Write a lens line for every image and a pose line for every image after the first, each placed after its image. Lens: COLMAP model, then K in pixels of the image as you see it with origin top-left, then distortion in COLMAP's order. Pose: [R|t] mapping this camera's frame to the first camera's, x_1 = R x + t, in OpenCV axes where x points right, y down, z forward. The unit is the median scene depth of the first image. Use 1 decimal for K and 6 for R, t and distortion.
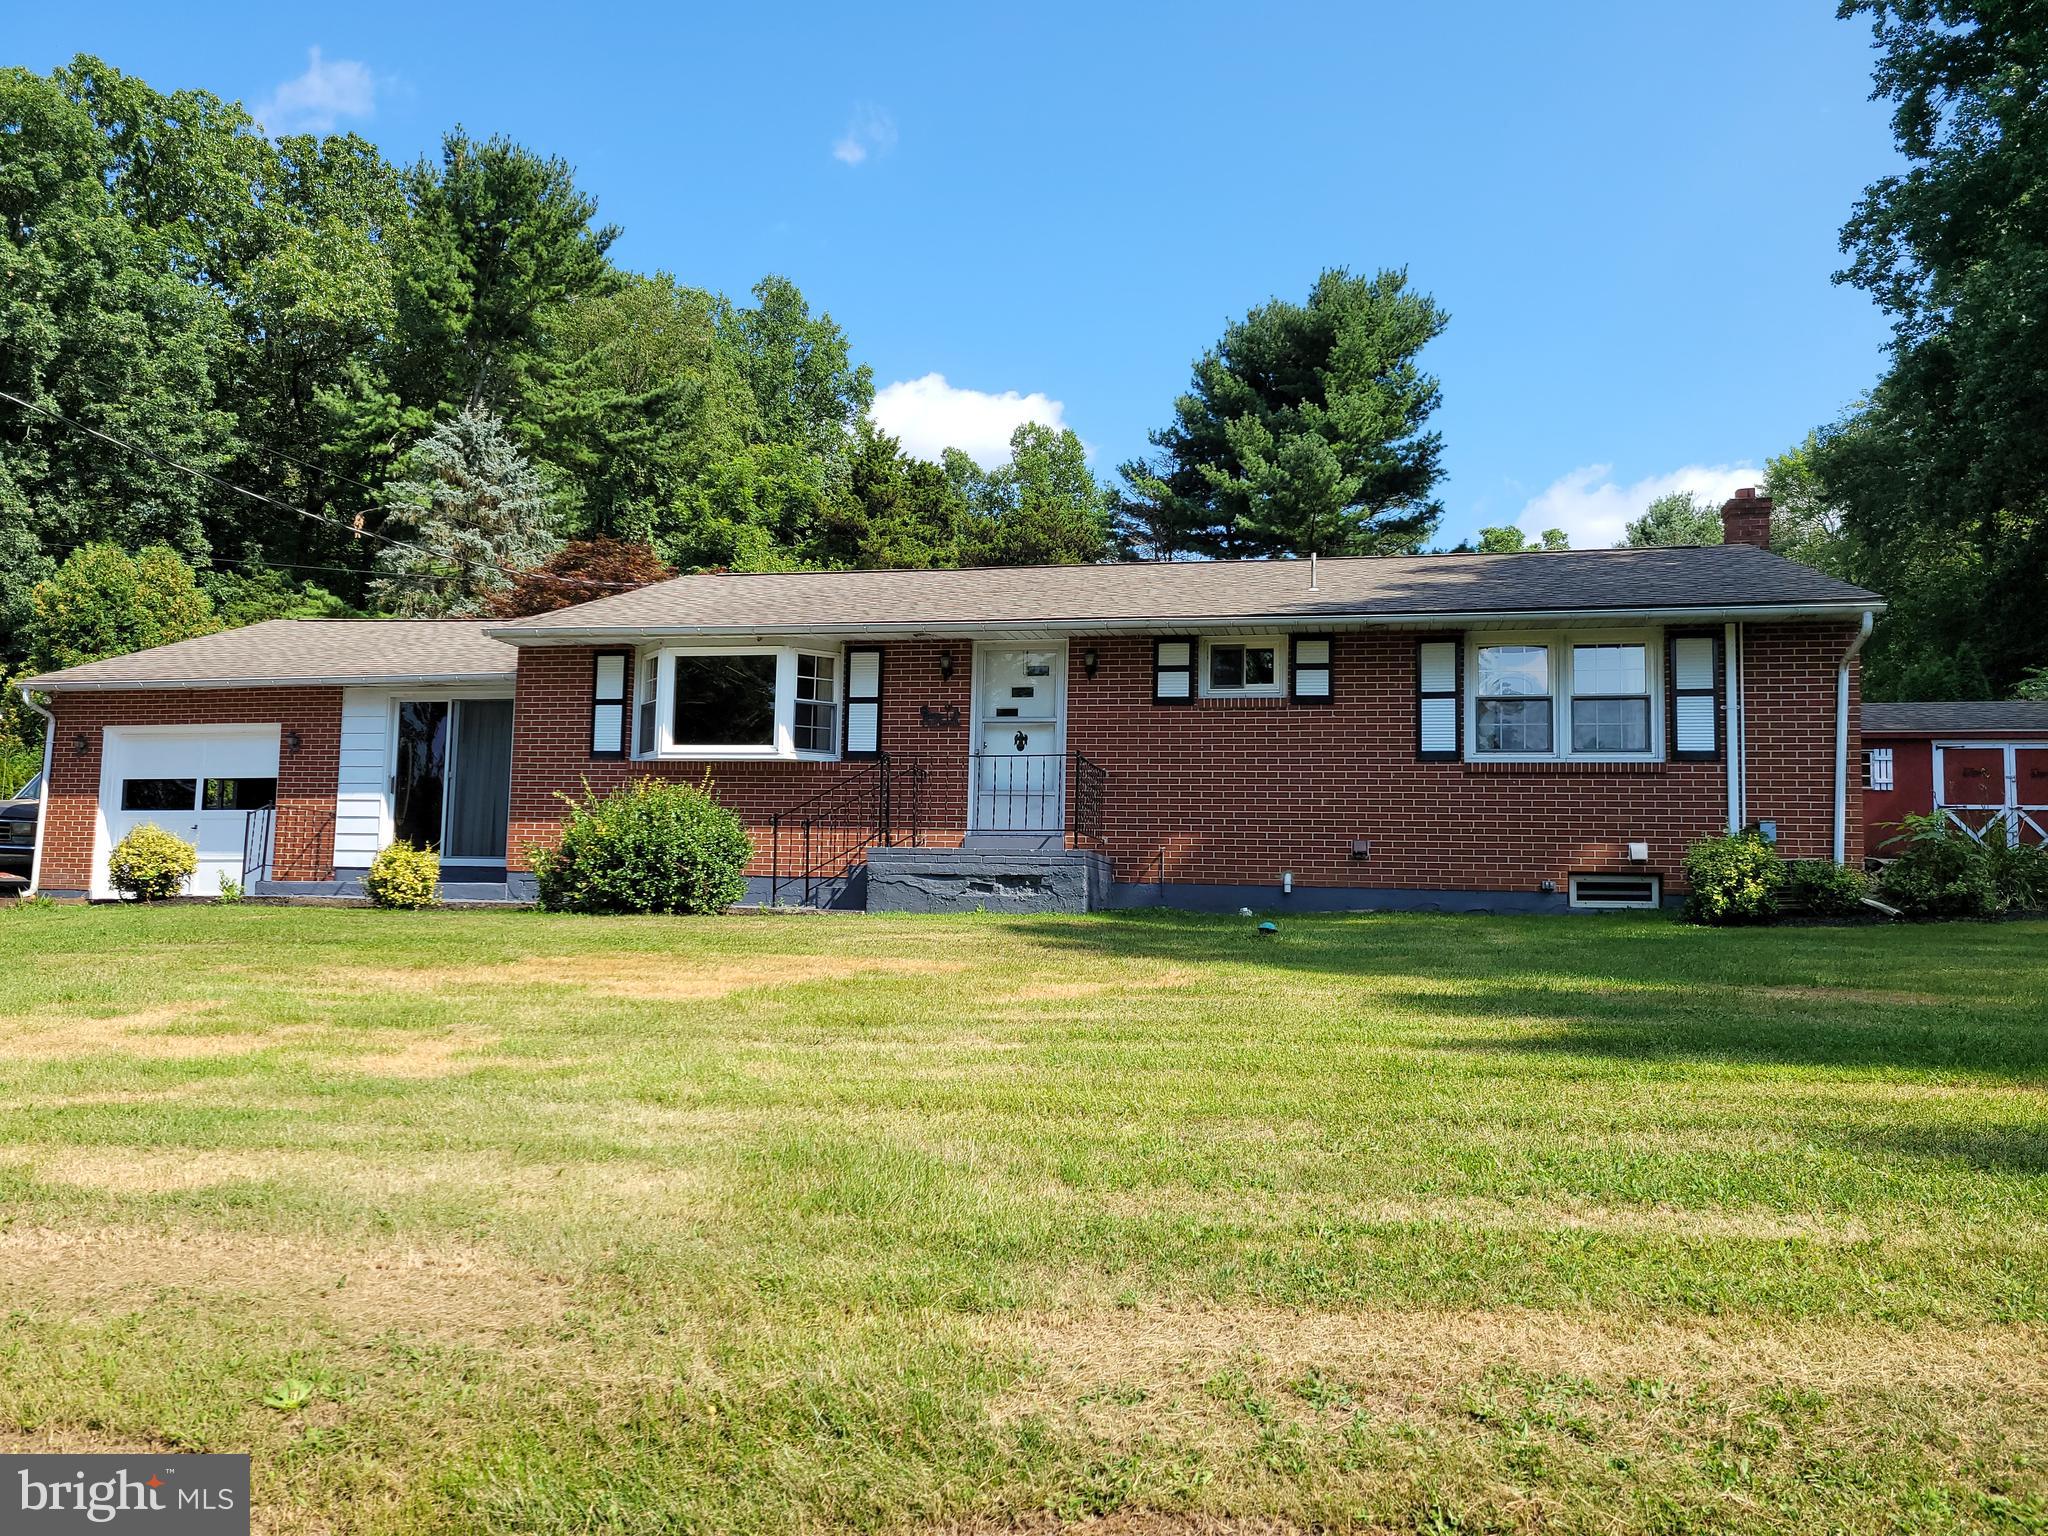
lens RADIAL K [[1538.7, 0, 1007.5], [0, 1538.7, 779.1], [0, 0, 1]] dist [0.072516, -0.062548]
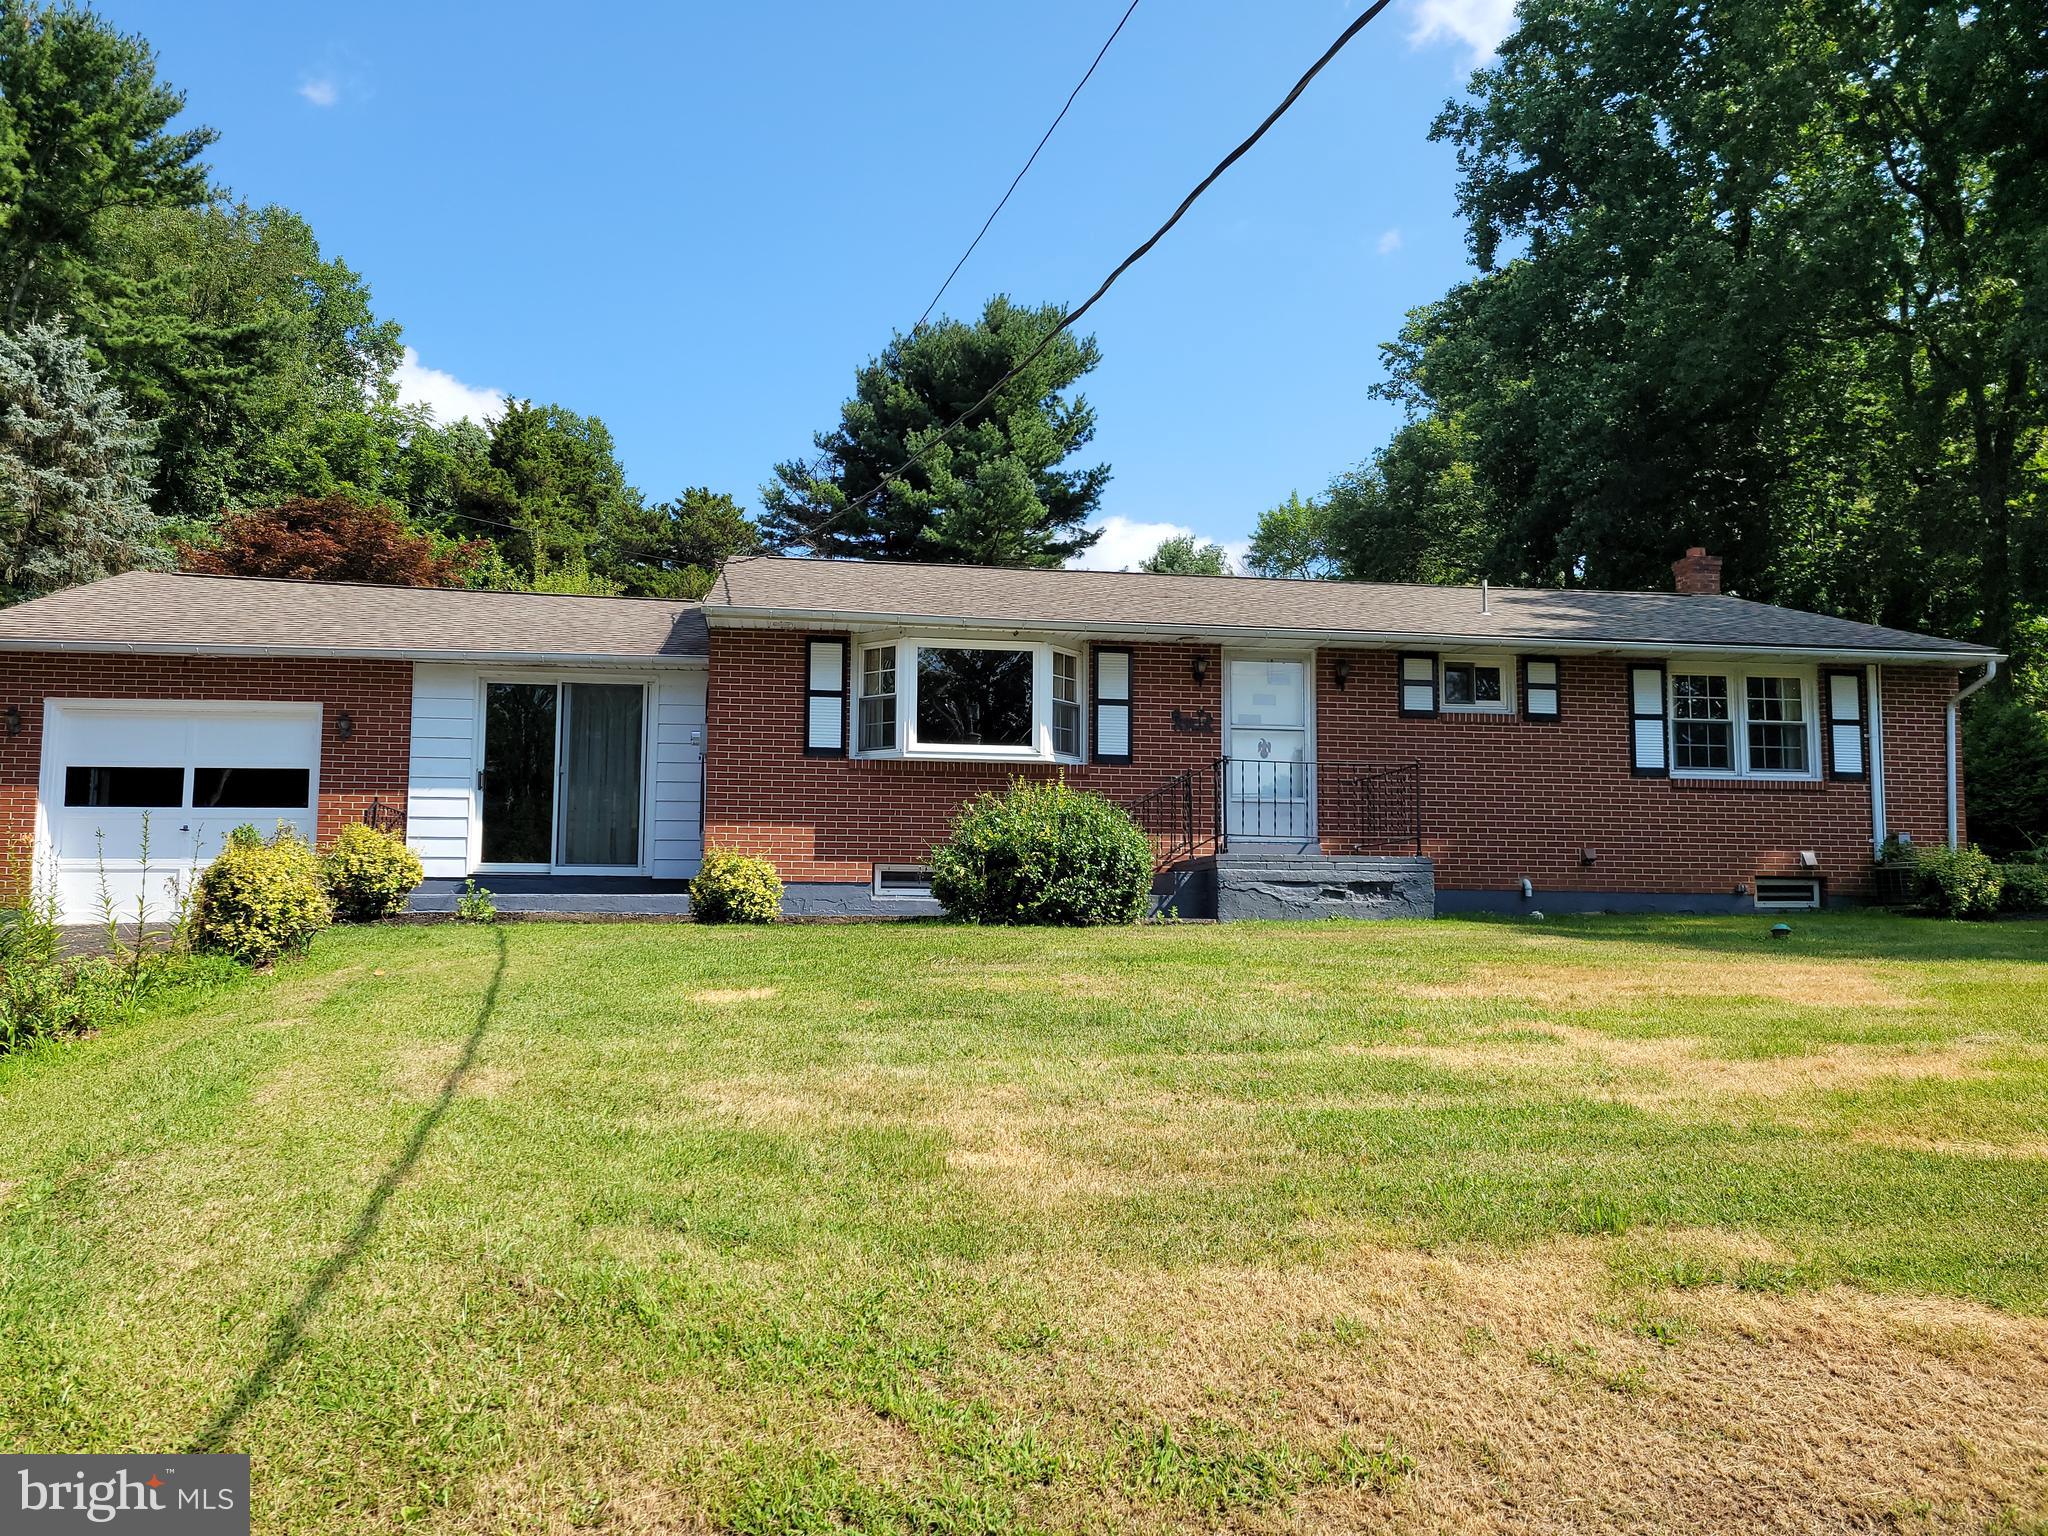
lens RADIAL K [[1538.7, 0, 1020.9], [0, 1538.7, 778.2], [0, 0, 1]] dist [0.072516, -0.062548]
pose [[0.929947, 0.018792, 0.367212, -0.352418], [-0.016661, 0.999821, -0.008974, 0.004465], [-0.367315, 0.002228, 0.930094, 0.083649]]
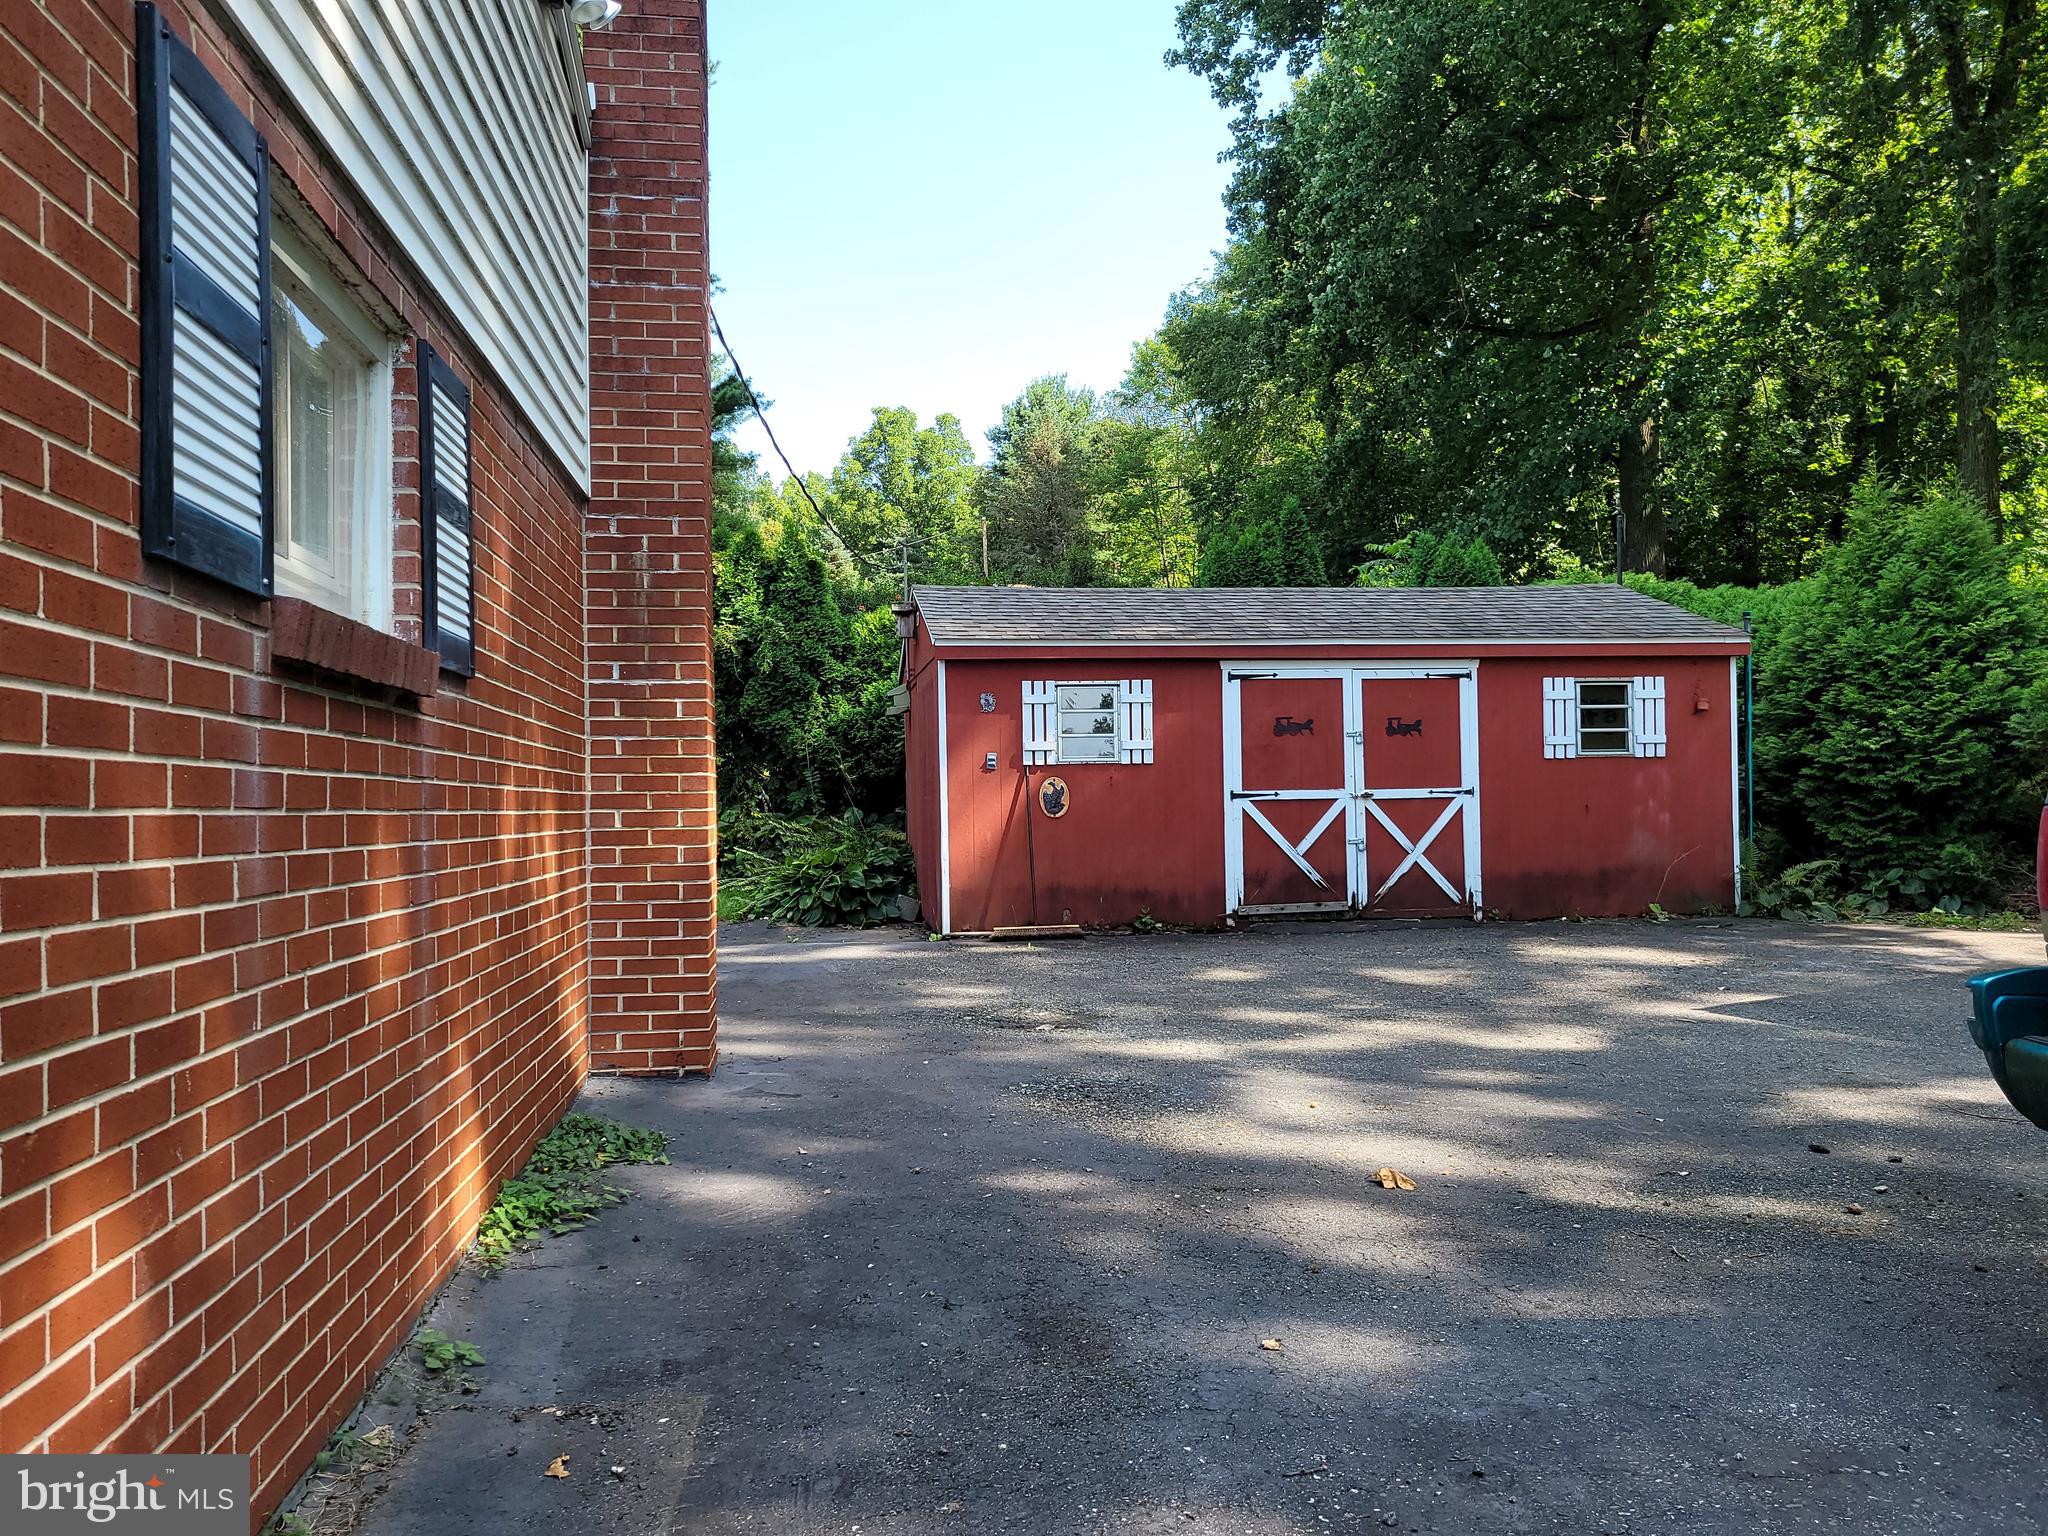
lens RADIAL K [[1538.7, 0, 1020.7], [0, 1538.7, 771.9], [0, 0, 1]] dist [0.072516, -0.062548]
pose [[0.935339, -0.027085, 0.352715, 0.354563], [0.004080, 0.997824, 0.065803, -0.022292], [-0.353730, -0.060110, 0.933414, 0.559036]]
